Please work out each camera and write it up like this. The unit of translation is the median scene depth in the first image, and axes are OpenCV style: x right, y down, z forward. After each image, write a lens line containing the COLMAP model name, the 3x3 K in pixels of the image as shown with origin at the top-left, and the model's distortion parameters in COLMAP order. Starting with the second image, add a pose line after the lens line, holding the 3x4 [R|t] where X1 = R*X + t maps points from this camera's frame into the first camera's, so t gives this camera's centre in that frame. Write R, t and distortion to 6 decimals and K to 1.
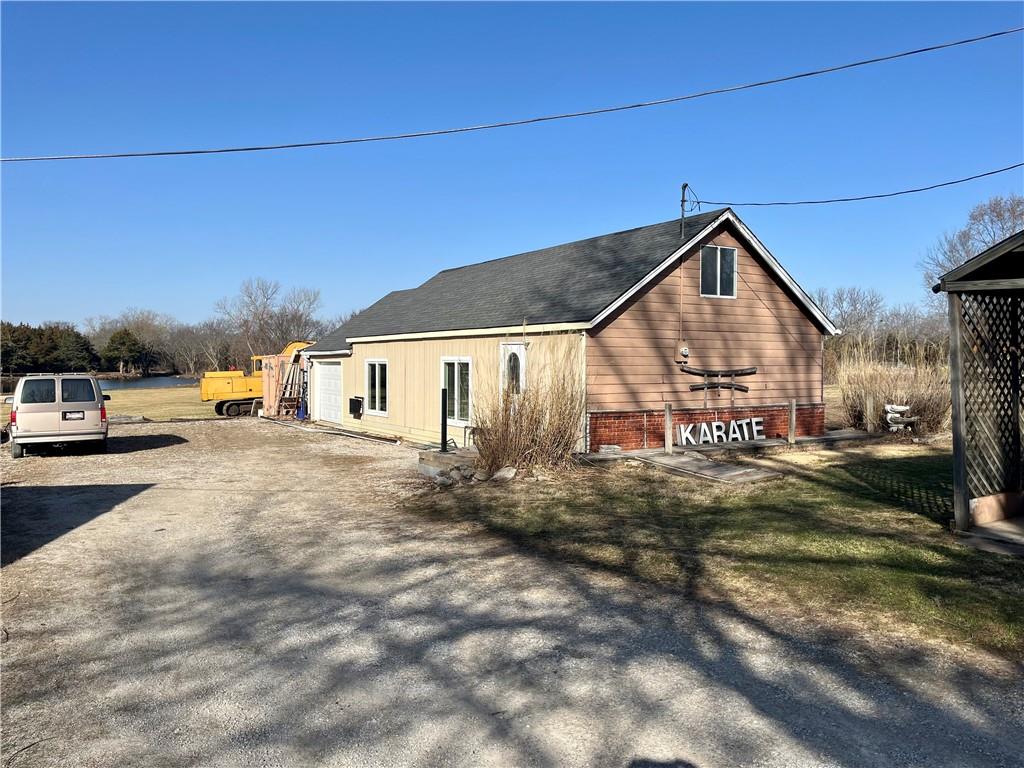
lens RADIAL K [[776.3, 0, 514.5], [0, 776.3, 384.9], [0, 0, 1]] dist [0.077549, -0.109413]
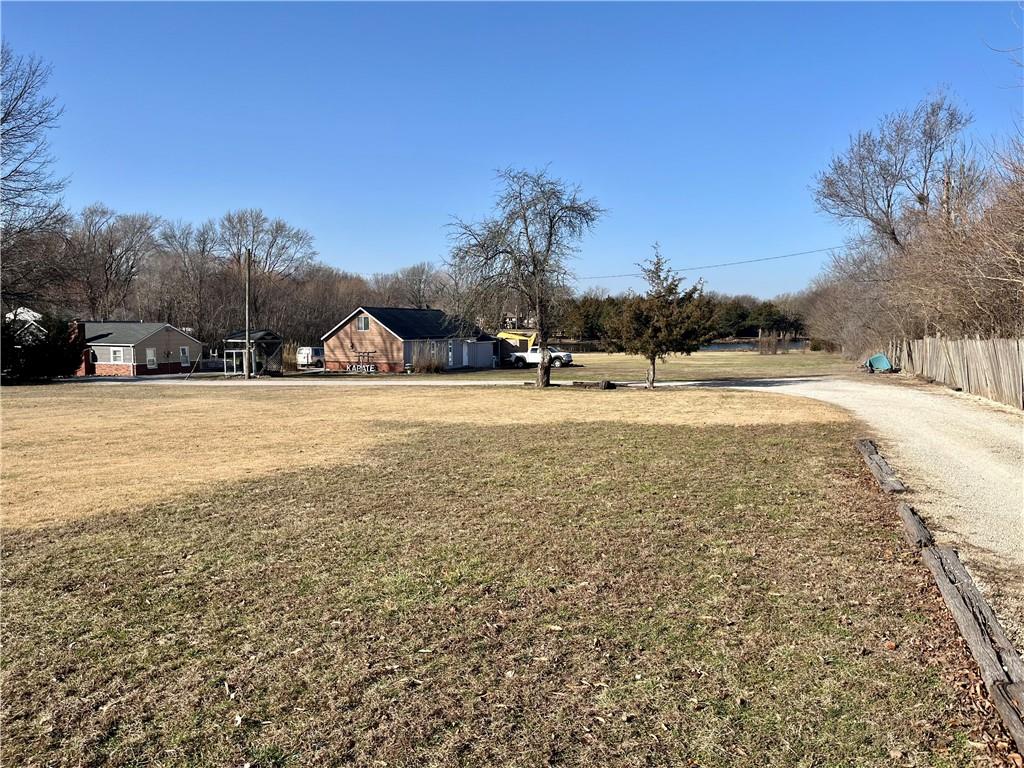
lens RADIAL K [[776.3, 0, 509.8], [0, 776.3, 394.3], [0, 0, 1]] dist [0.077549, -0.109413]
pose [[0.585425, 0.072979, -0.807435, 3.534668], [-0.023433, 0.997047, 0.073126, -0.098061], [0.810388, -0.023889, 0.585406, -0.552913]]
